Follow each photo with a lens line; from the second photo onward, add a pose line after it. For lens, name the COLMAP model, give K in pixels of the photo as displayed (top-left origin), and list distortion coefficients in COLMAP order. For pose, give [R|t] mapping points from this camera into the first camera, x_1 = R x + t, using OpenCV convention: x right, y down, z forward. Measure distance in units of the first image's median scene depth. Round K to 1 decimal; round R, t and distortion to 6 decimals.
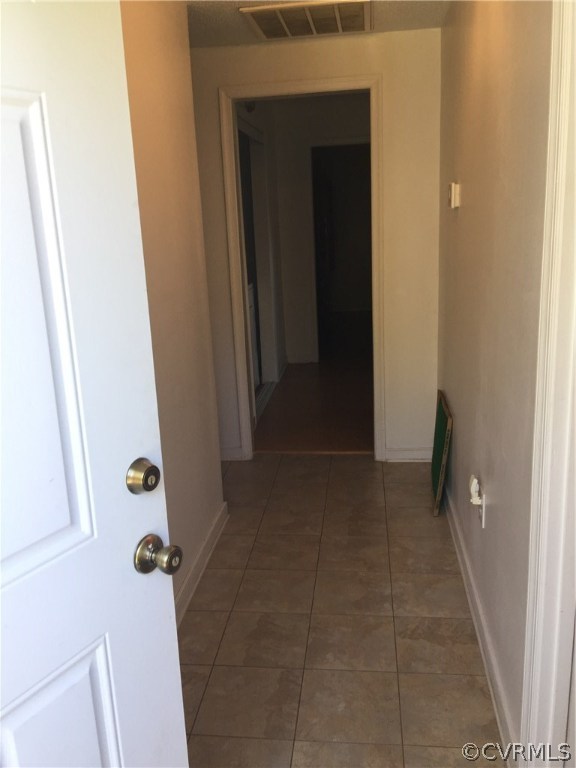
lens RADIAL K [[647.7, 0, 284.0], [0, 647.7, 373.8], [0, 0, 1]] dist [0.089518, -0.138275]
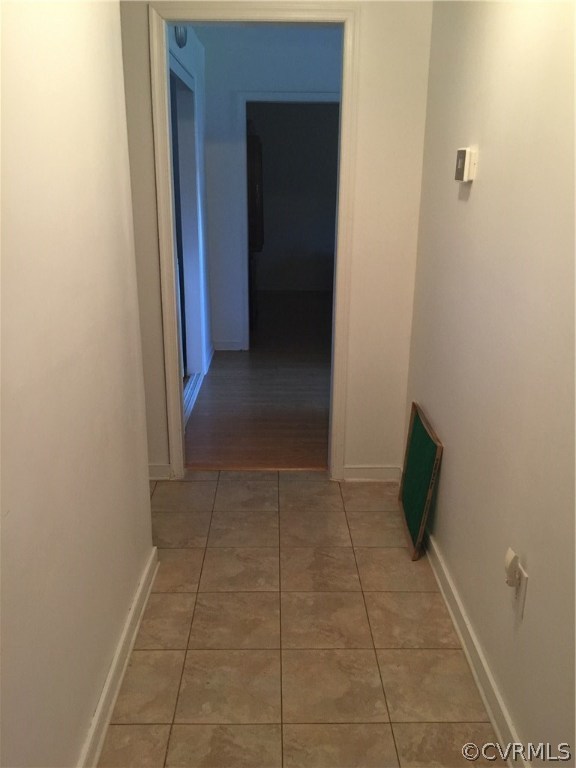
lens RADIAL K [[638.3, 0, 283.3], [0, 638.3, 382.5], [0, 0, 1]] dist [0.073414, -0.139618]
pose [[0.989251, 0.011795, 0.145751, -0.060173], [-0.020613, 0.998037, 0.059143, -0.057039], [-0.144767, -0.061512, 0.987552, 0.260932]]
